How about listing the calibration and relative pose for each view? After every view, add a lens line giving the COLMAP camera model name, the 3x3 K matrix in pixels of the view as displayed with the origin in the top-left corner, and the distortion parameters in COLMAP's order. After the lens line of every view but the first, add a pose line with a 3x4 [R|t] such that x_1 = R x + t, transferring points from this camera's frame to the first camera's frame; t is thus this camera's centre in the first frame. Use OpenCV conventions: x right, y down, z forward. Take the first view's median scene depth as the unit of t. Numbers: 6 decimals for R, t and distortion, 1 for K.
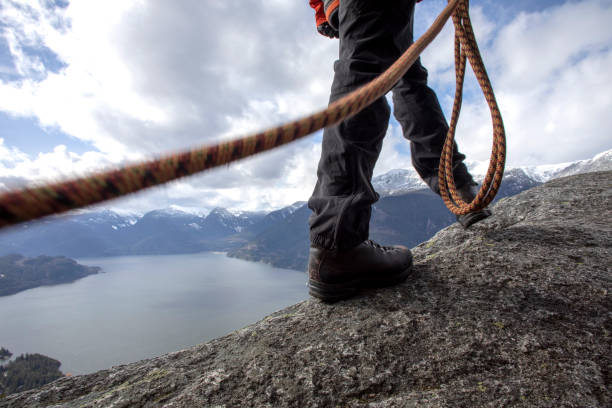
lens RADIAL K [[347.4, 0, 304.7], [0, 347.4, 204.1], [0, 0, 1]] dist [-0.073244, 0.049847]
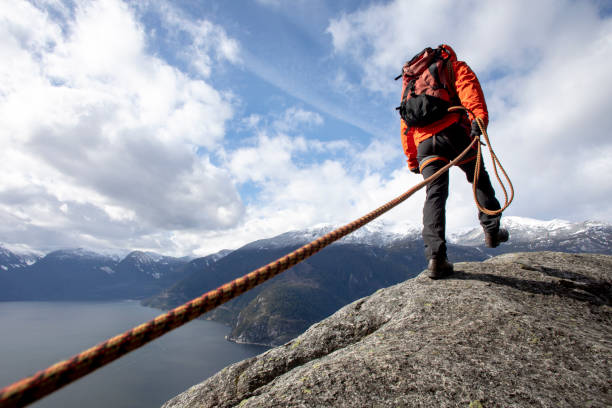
lens RADIAL K [[345.5, 0, 304.8], [0, 345.5, 202.6], [0, 0, 1]] dist [-0.071806, 0.047151]
pose [[0.977675, 0.077504, 0.195305, 0.179181], [-0.048318, 0.987504, -0.150002, -0.129138], [-0.204490, 0.137217, 0.969203, 0.040665]]
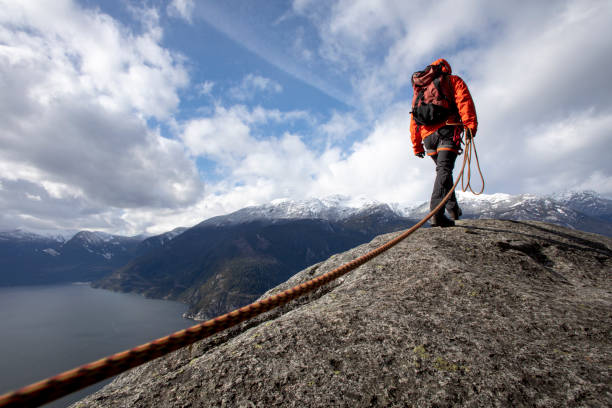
lens RADIAL K [[345.5, 0, 304.8], [0, 345.5, 202.6], [0, 0, 1]] dist [-0.071806, 0.047151]
pose [[0.946483, 0.050965, 0.318705, 0.195145], [-0.024900, 0.996041, -0.085332, -0.100291], [-0.321792, 0.072829, 0.944005, 0.050776]]
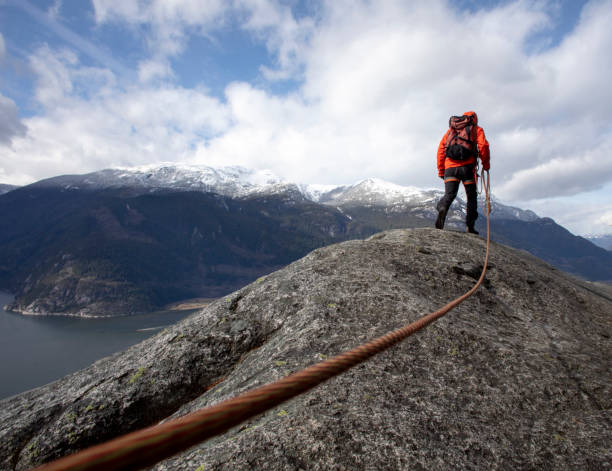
lens RADIAL K [[402.5, 0, 346.4], [0, 402.5, 231.2], [0, 0, 1]] dist [-0.073148, 0.050390]
pose [[0.759258, 0.072493, 0.646739, 0.186144], [-0.111013, 0.993638, 0.018950, -0.183831], [-0.641251, -0.086185, 0.762476, 0.284647]]
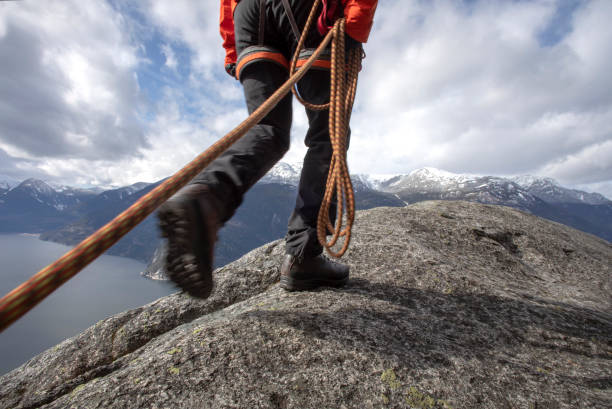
lens RADIAL K [[351.6, 0, 305.6], [0, 351.6, 202.6], [0, 0, 1]] dist [-0.075541, 0.051444]
pose [[0.907713, 0.086032, 0.410676, 0.260815], [-0.097752, 0.995182, 0.007581, -0.124678], [-0.408045, -0.047026, 0.911750, 0.175579]]
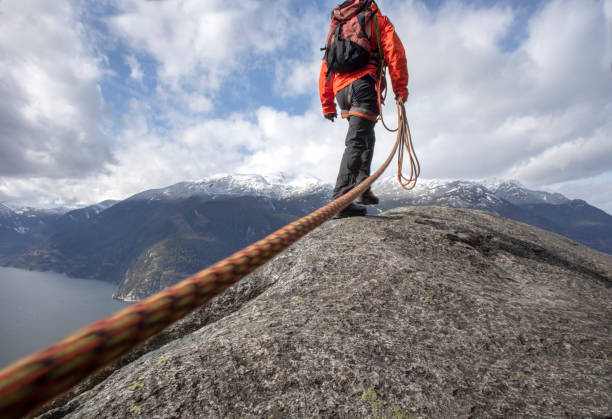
lens RADIAL K [[352.5, 0, 303.9], [0, 352.5, 207.8], [0, 0, 1]] dist [-0.070826, 0.047696]
pose [[0.880550, 0.057924, 0.470401, 0.275798], [-0.058691, 0.998191, -0.013049, -0.128310], [-0.470306, -0.016118, 0.882356, 0.193669]]
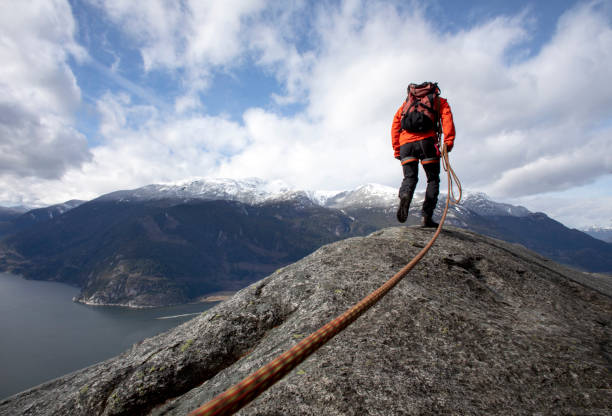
lens RADIAL K [[353.1, 0, 299.8], [0, 353.1, 200.1], [0, 0, 1]] dist [-0.074256, 0.050386]
pose [[0.844095, 0.099378, 0.526903, 0.145565], [-0.082492, 0.995044, -0.055521, -0.180989], [-0.529810, 0.003400, 0.848110, 0.229603]]
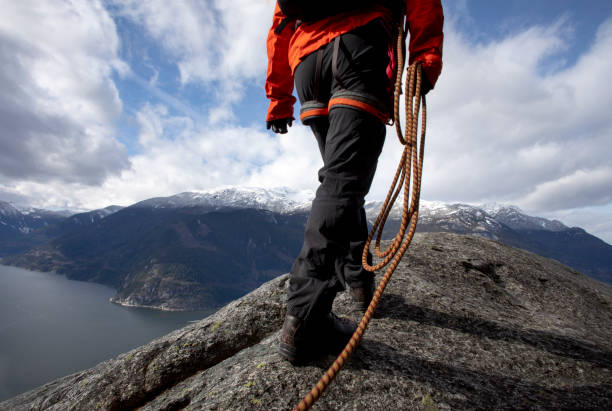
lens RADIAL K [[348.7, 0, 303.1], [0, 348.7, 204.5], [0, 0, 1]] dist [-0.073907, 0.049641]
pose [[0.878002, 0.123424, 0.462471, 0.128186], [-0.105265, 0.992319, -0.064984, -0.149054], [-0.466939, 0.008374, 0.884250, 0.158428]]
